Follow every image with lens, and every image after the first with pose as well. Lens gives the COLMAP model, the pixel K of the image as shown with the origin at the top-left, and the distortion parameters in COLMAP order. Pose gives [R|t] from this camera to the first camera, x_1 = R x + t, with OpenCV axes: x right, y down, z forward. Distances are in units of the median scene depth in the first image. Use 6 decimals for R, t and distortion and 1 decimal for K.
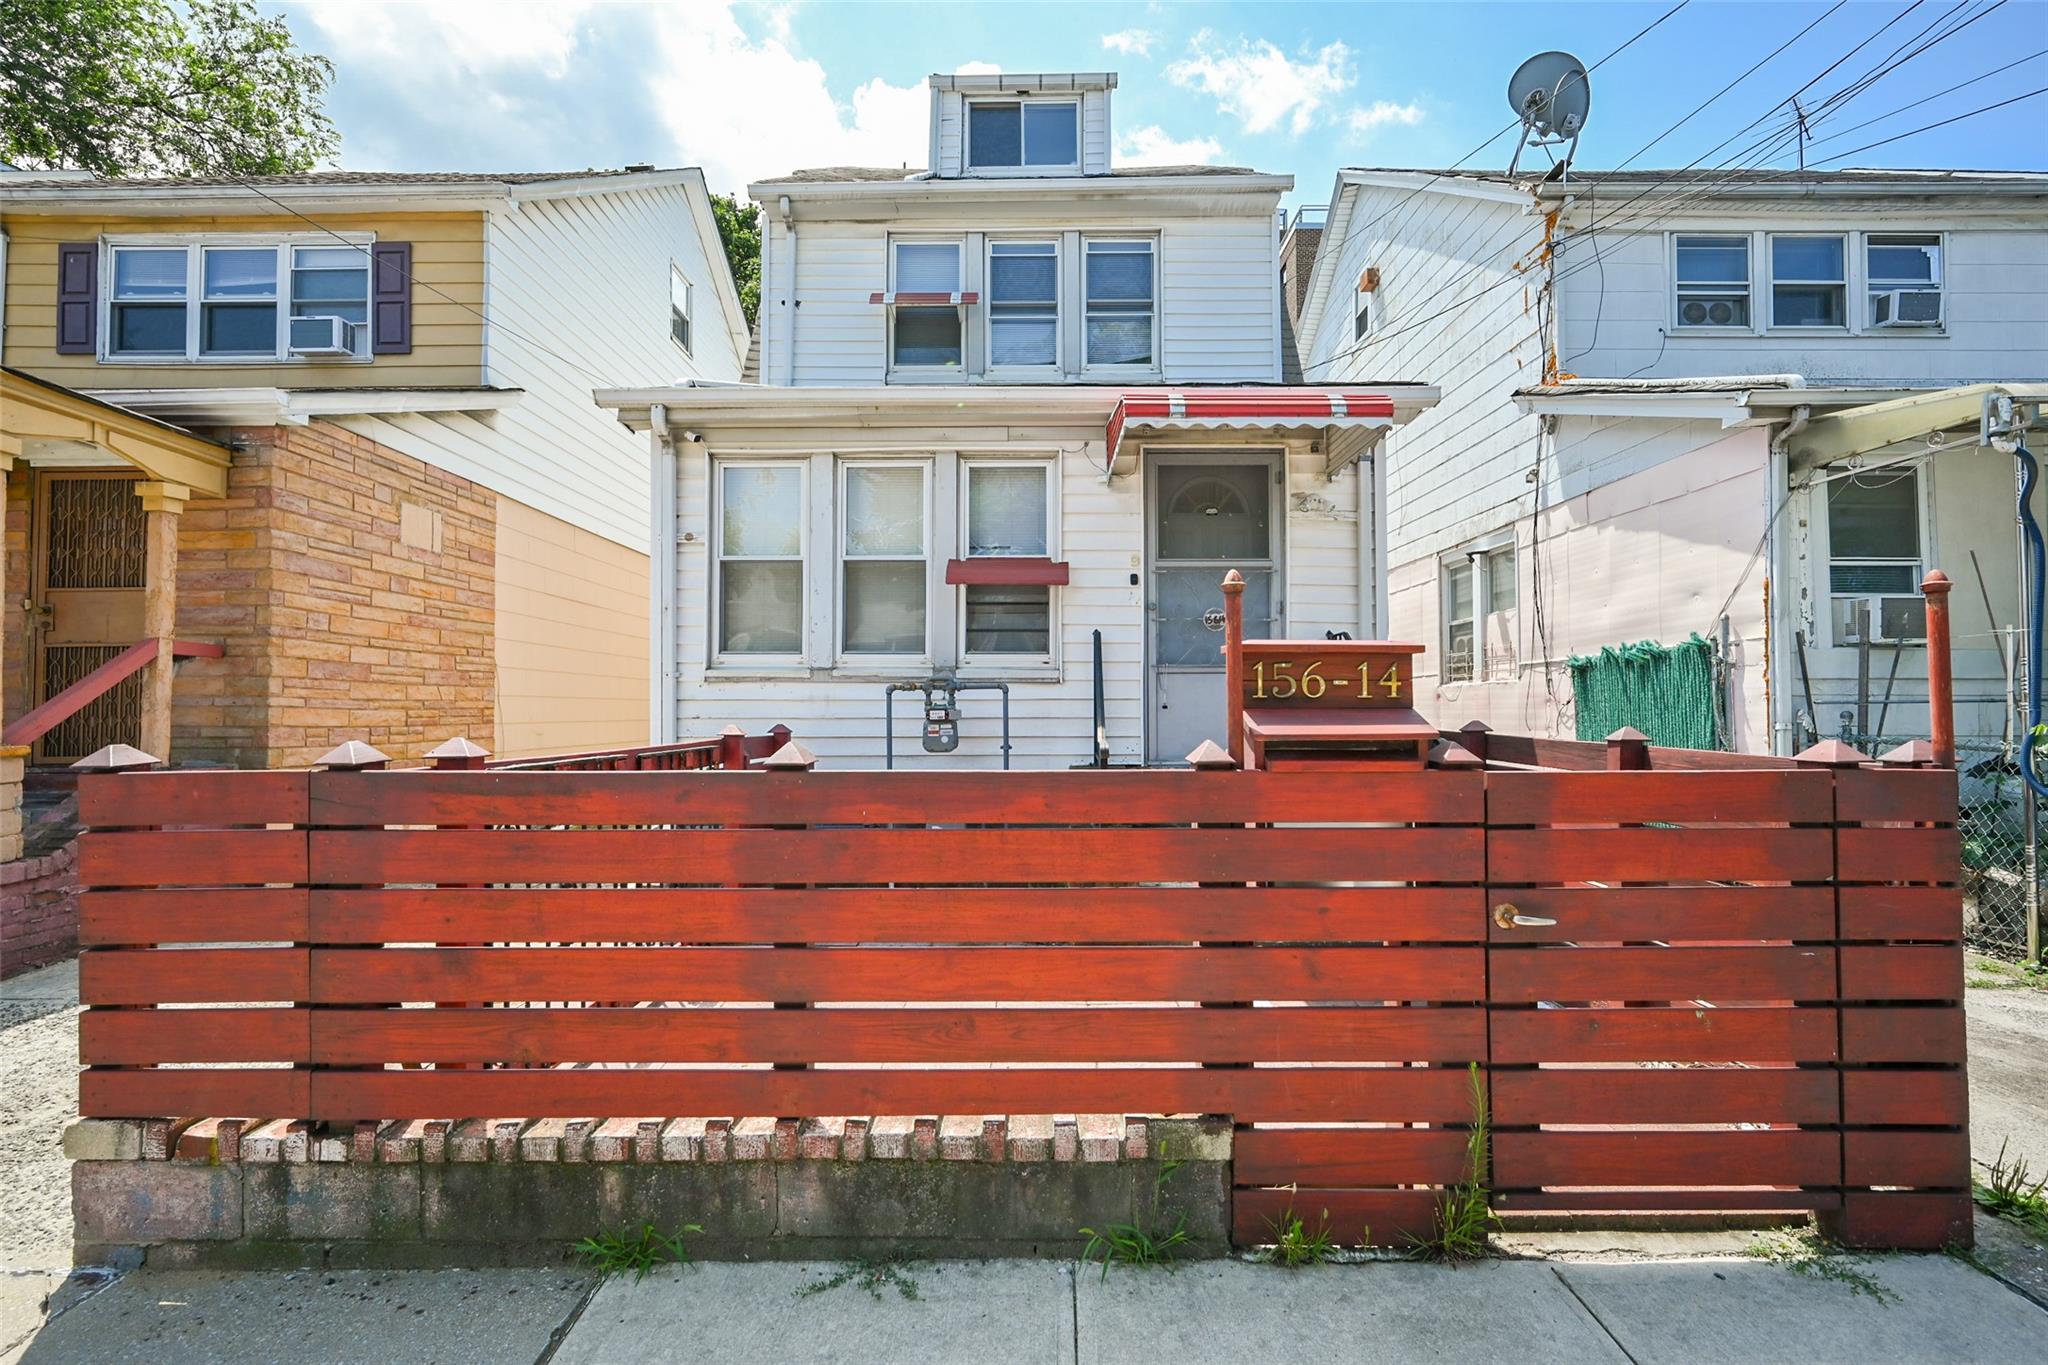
lens RADIAL K [[903.6, 0, 1020.1], [0, 903.6, 688.4], [0, 0, 1]] dist [0.000247, -0.000439]
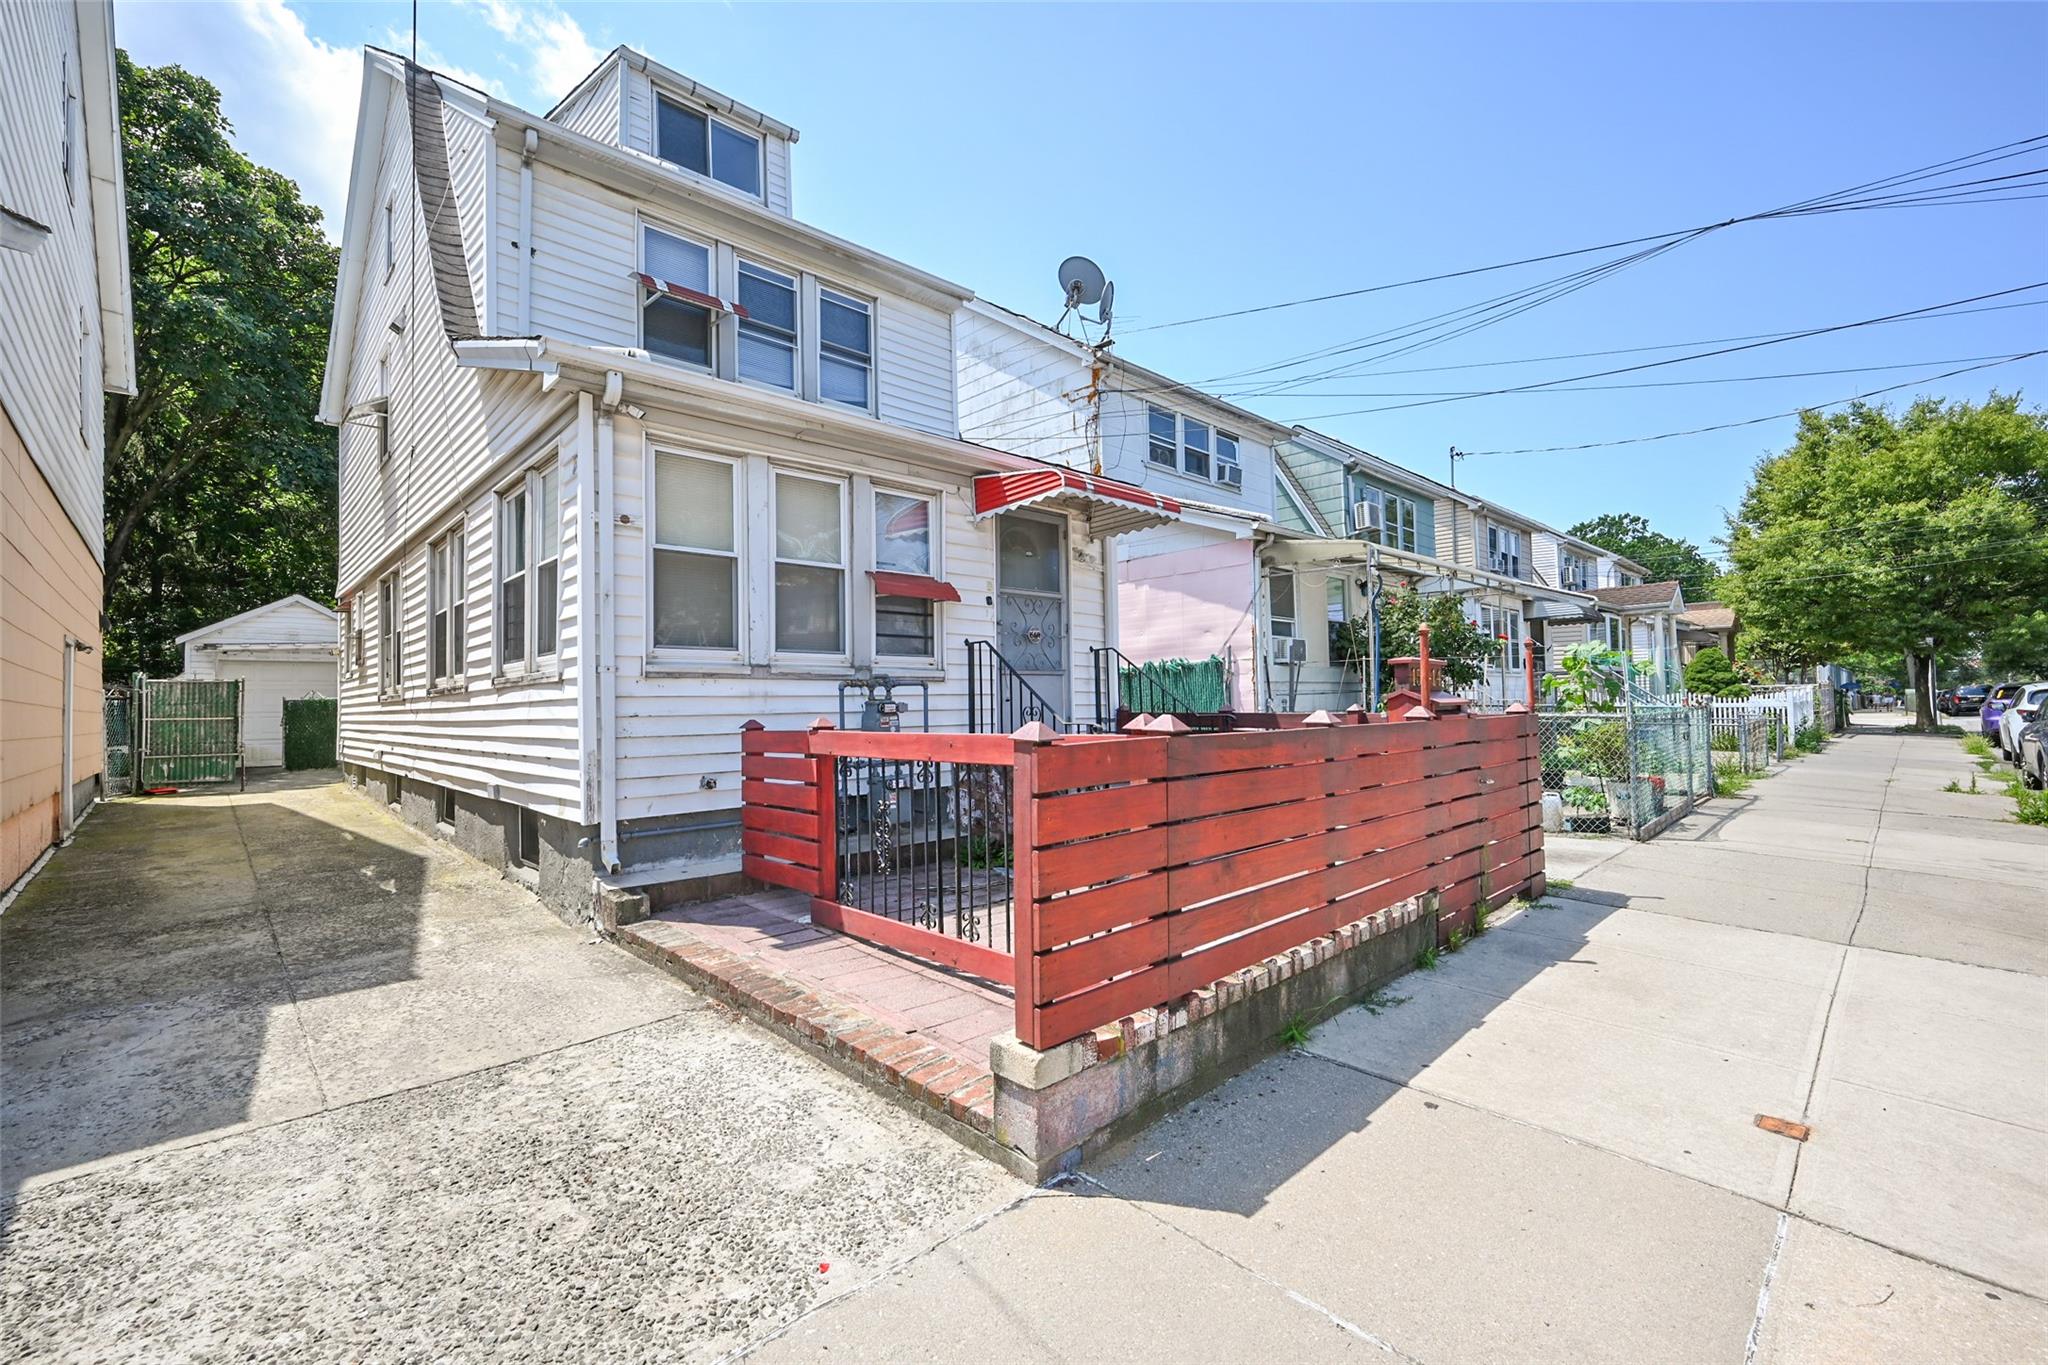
lens RADIAL K [[865.9, 0, 1026.1], [0, 865.9, 682.4], [0, 0, 1]] dist [-0.000859, -0.000066]
pose [[0.716987, 0.006544, 0.697056, -0.684027], [0.002500, 0.999925, -0.011958, 0.009669], [-0.697082, 0.010317, 0.716917, 0.086719]]
